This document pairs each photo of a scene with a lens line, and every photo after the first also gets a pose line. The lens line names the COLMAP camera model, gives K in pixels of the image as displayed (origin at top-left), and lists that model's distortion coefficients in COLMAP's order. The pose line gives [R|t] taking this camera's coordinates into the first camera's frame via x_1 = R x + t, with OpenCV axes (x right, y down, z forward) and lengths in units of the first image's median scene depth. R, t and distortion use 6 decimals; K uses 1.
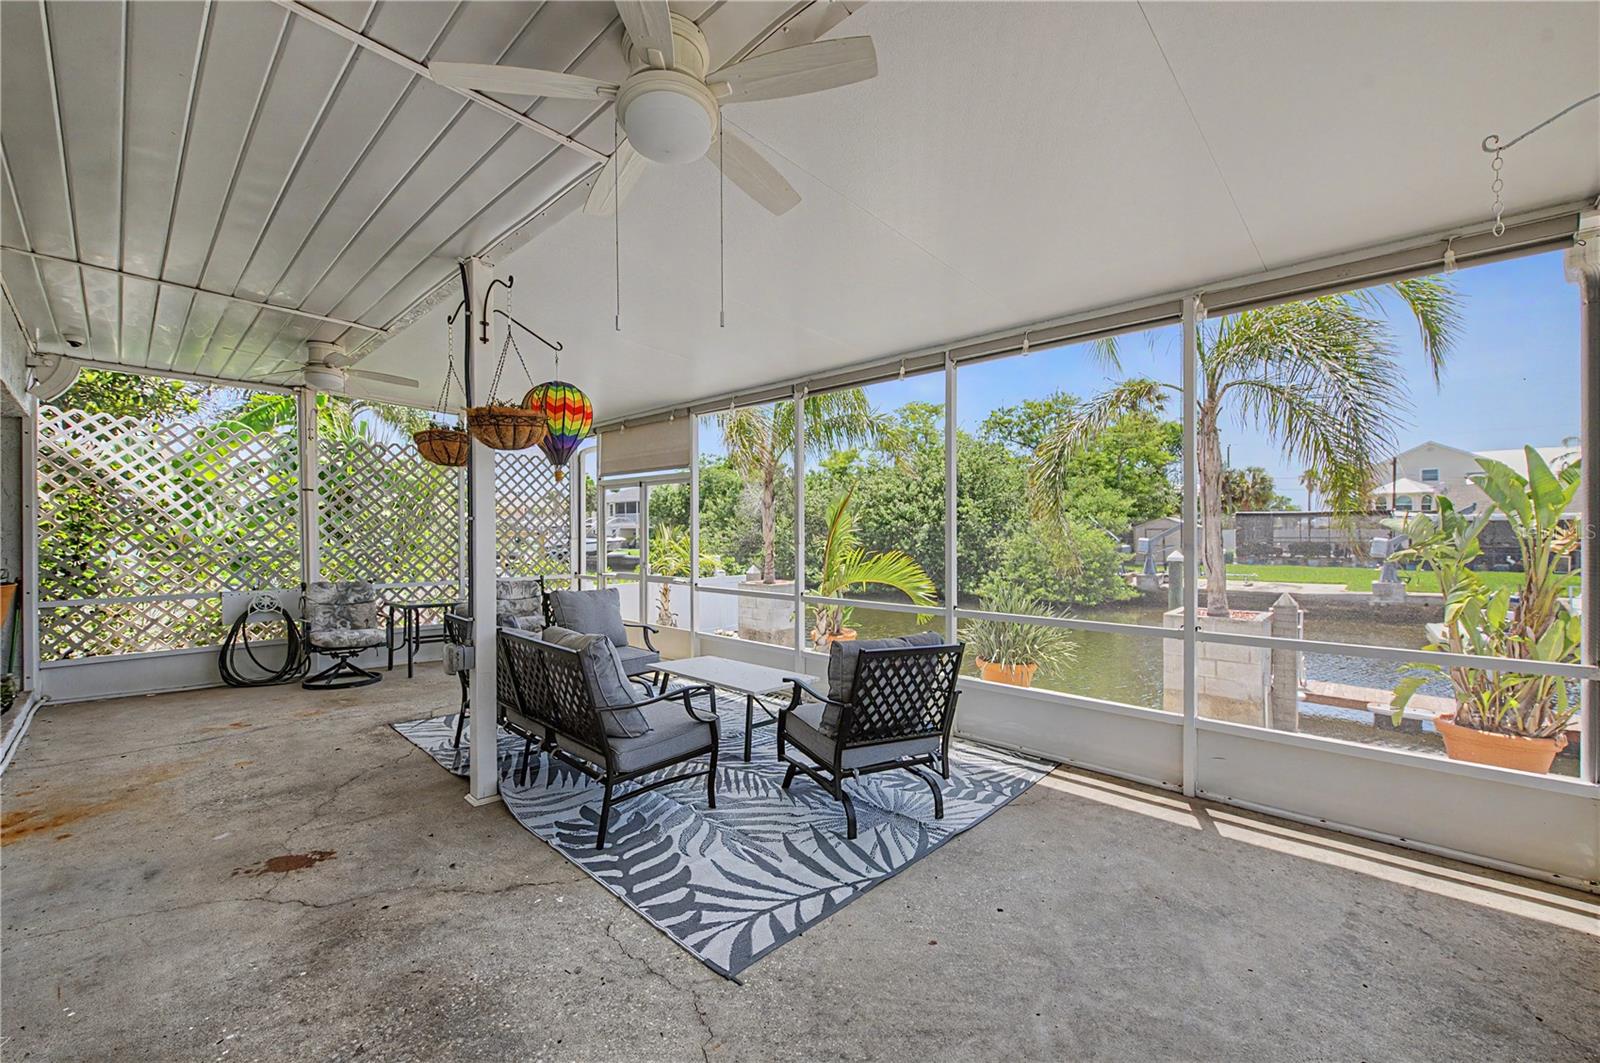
lens RADIAL K [[628.5, 0, 809.4], [0, 628.5, 530.0], [0, 0, 1]] dist [-0.002296, -0.001507]
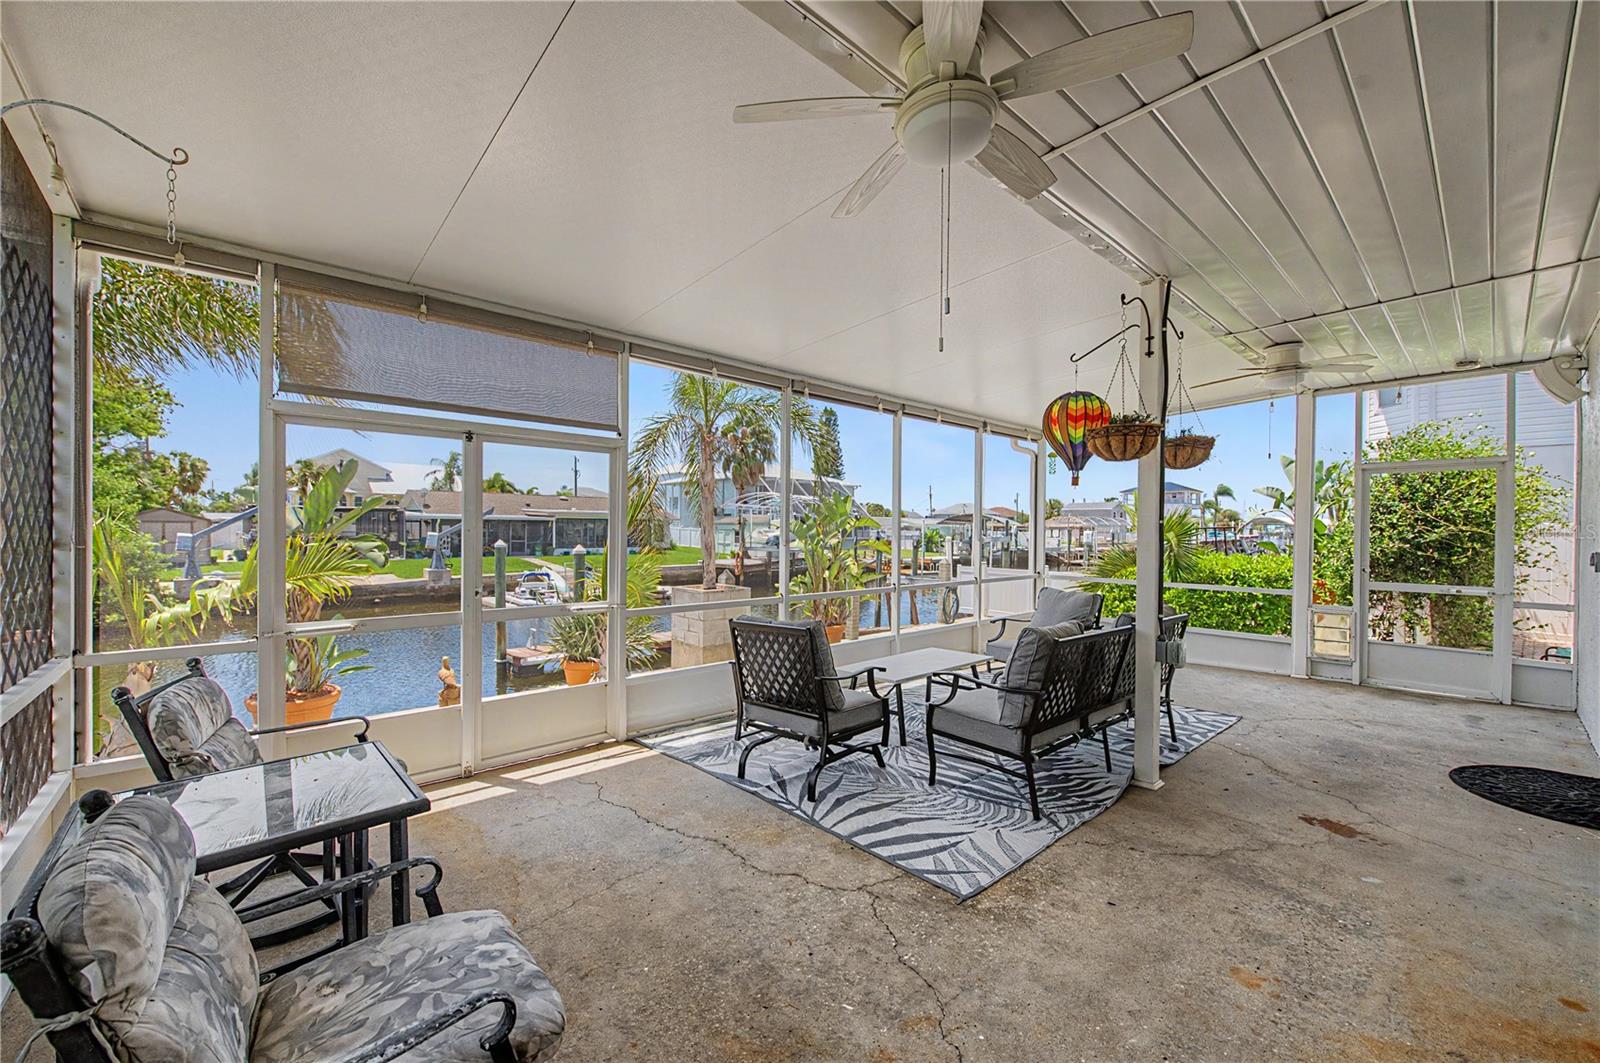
lens RADIAL K [[628.5, 0, 783.7], [0, 628.5, 539.1], [0, 0, 1]] dist [-0.002296, -0.001507]
pose [[0.114288, -0.013938, 0.993350, -1.278533], [-0.010397, 0.999830, 0.015225, 0.000633], [-0.993393, -0.012068, 0.114123, 1.161363]]
